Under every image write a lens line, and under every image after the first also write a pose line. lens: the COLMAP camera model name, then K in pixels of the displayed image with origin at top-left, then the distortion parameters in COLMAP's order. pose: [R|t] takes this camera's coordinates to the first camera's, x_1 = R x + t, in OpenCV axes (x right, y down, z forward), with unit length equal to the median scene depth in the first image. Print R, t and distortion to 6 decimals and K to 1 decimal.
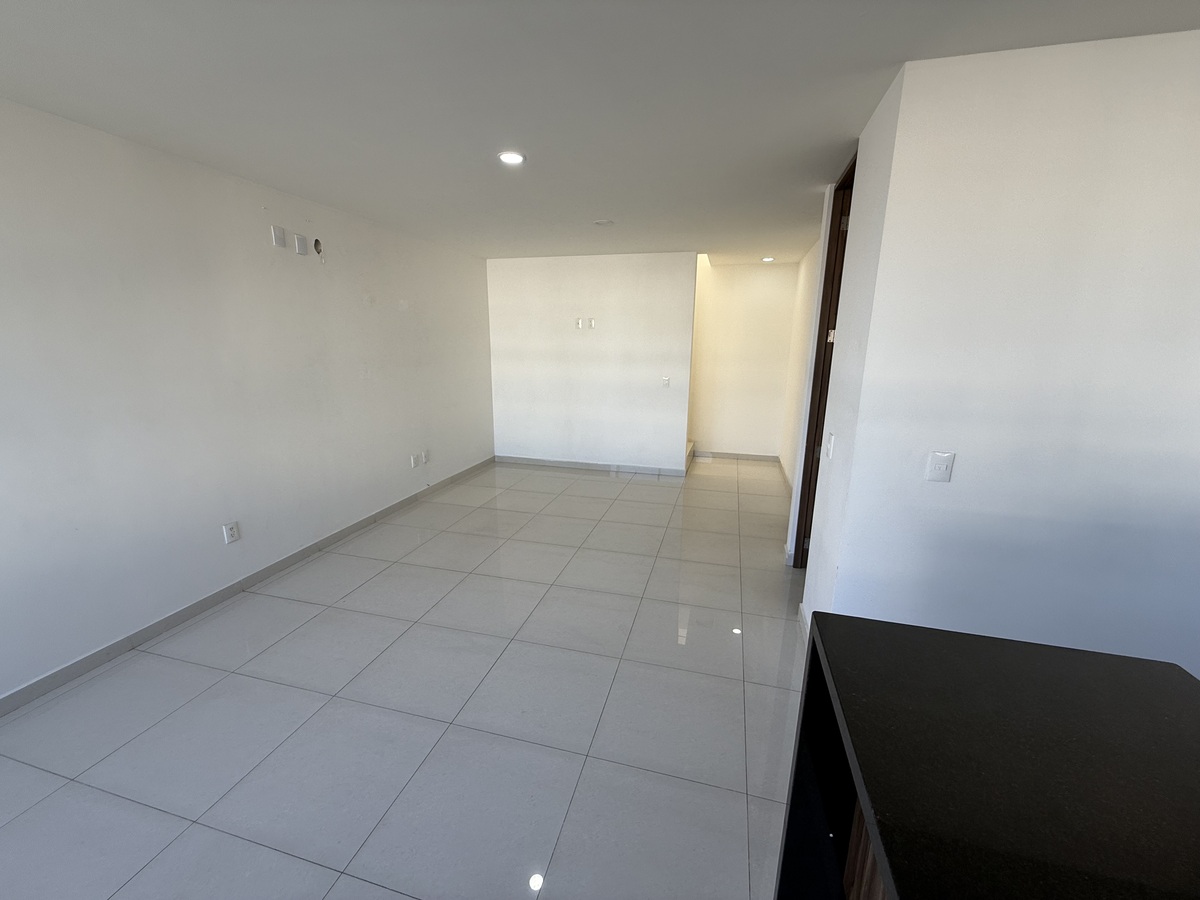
lens RADIAL K [[477.3, 0, 600.2], [0, 477.3, 451.1], [0, 0, 1]] dist [0.000234, -0.000868]
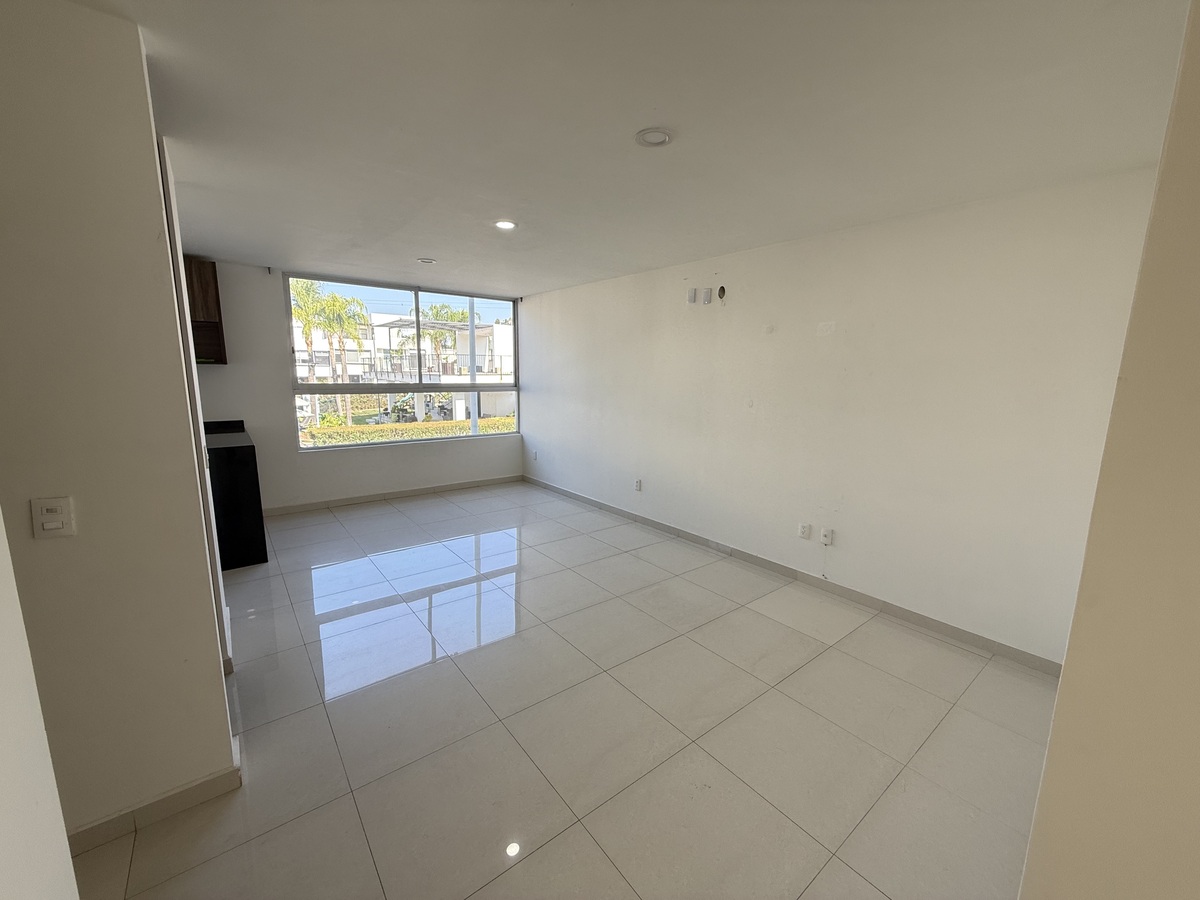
lens RADIAL K [[477.3, 0, 600.2], [0, 477.3, 451.1], [0, 0, 1]] dist [0.000234, -0.000868]
pose [[-0.599391, 0.113491, -0.792370, 0.469056], [-0.202471, 0.936211, 0.287254, -0.296437], [0.774426, 0.332610, -0.538178, 1.319214]]
